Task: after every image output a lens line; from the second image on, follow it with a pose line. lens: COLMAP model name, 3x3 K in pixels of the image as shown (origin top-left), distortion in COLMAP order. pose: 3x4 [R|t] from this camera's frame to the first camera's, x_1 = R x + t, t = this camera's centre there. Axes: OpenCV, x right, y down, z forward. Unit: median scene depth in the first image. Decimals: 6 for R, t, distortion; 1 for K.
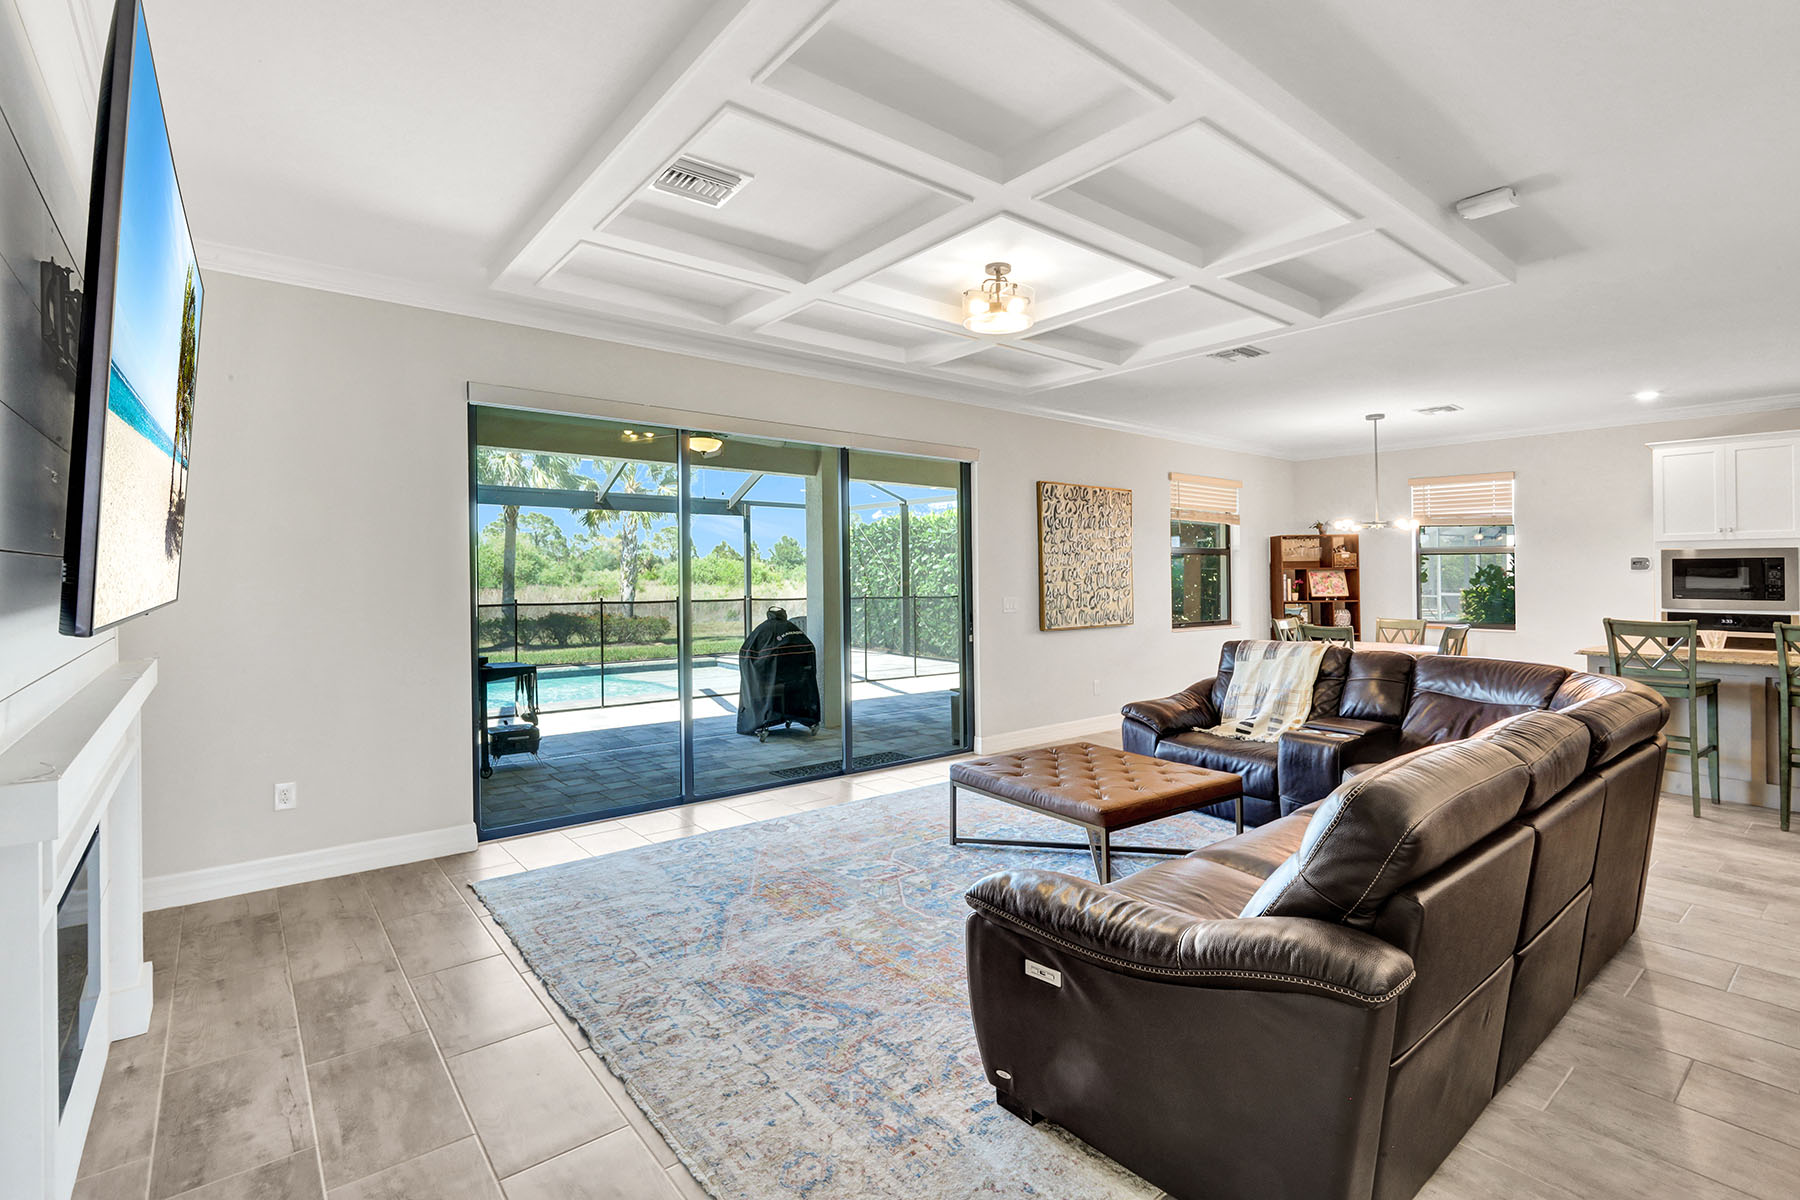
lens RADIAL K [[818.6, 0, 875.0], [0, 818.6, 565.4], [0, 0, 1]] dist [0.005493, 0.000746]
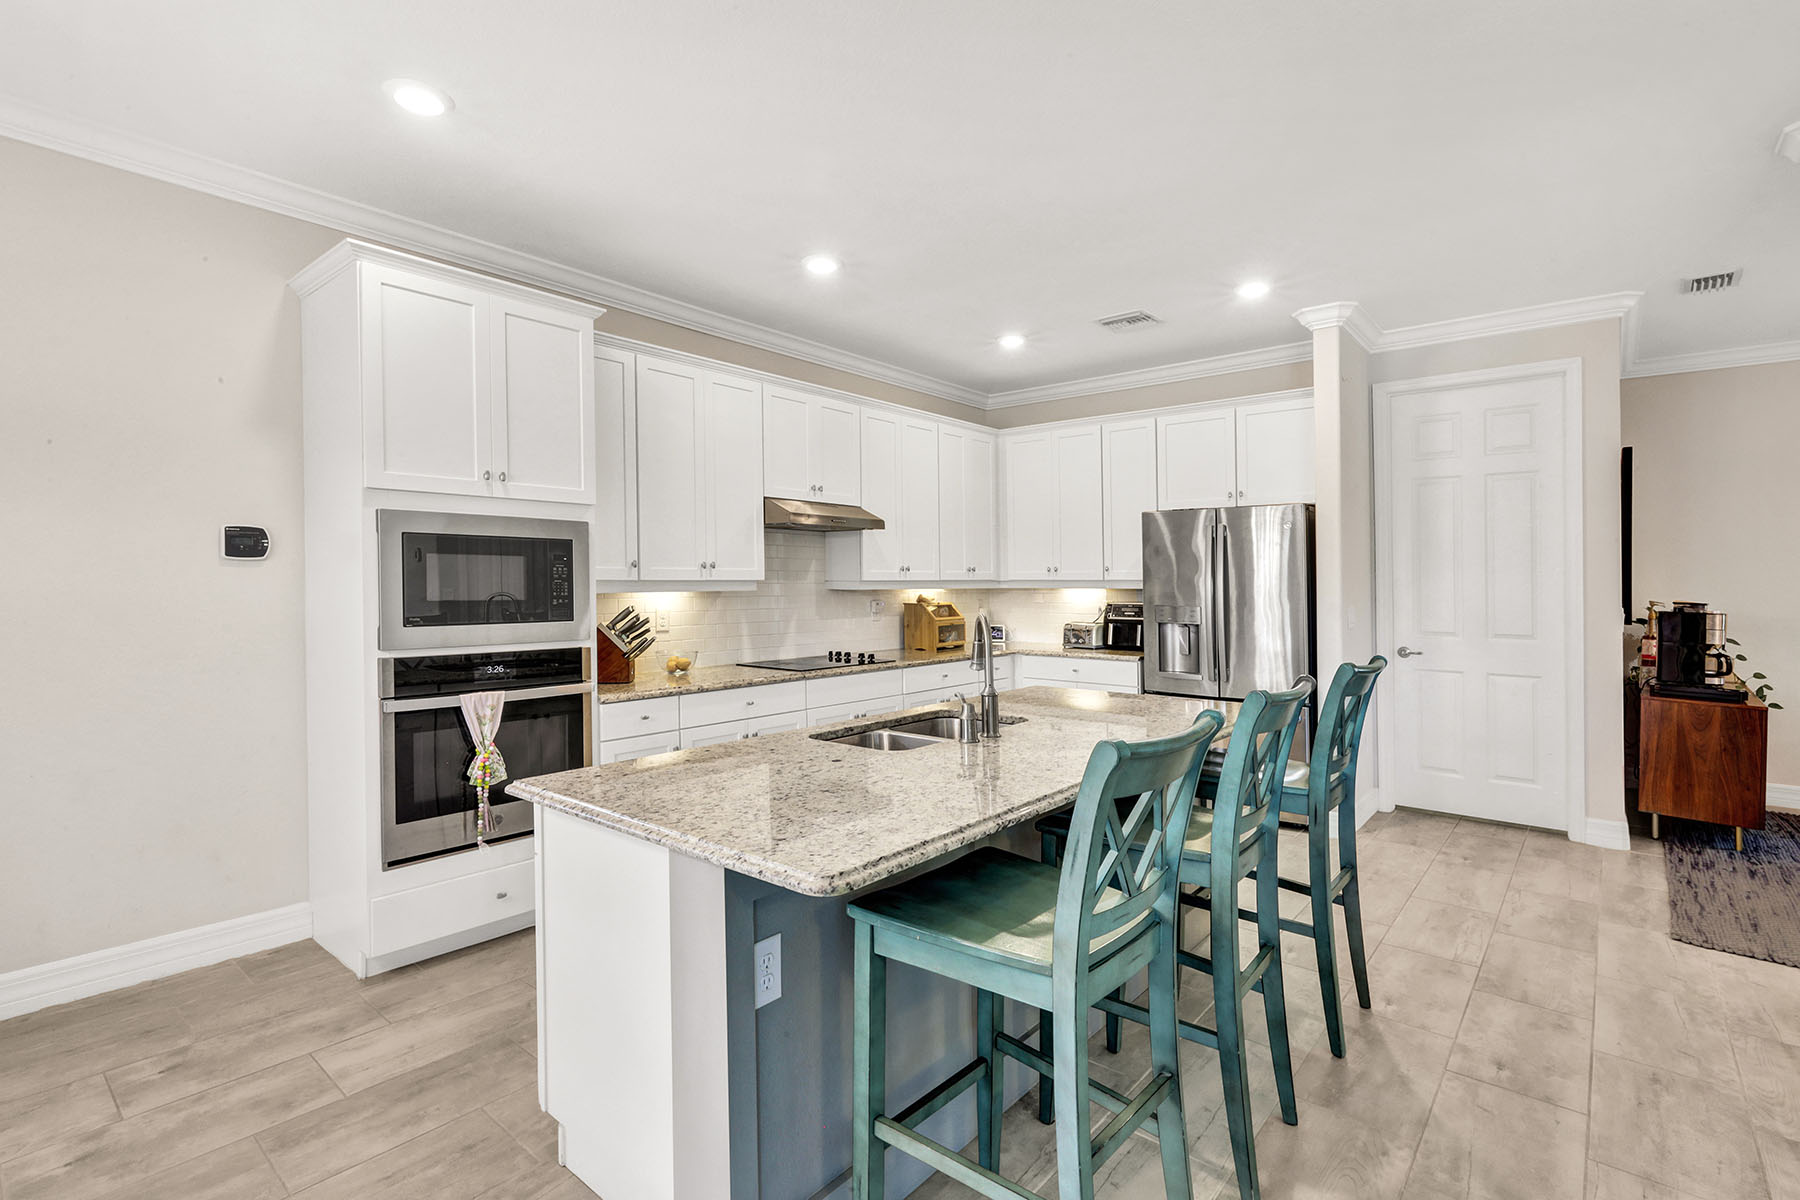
lens RADIAL K [[835.1, 0, 915.8], [0, 835.1, 593.0], [0, 0, 1]] dist [0.004833, 0.000532]
pose [[-0.208279, -0.009408, 0.978024, 0.481103], [-0.013947, 0.999881, 0.006648, 0.016390], [-0.977970, -0.012256, -0.208385, 0.808921]]
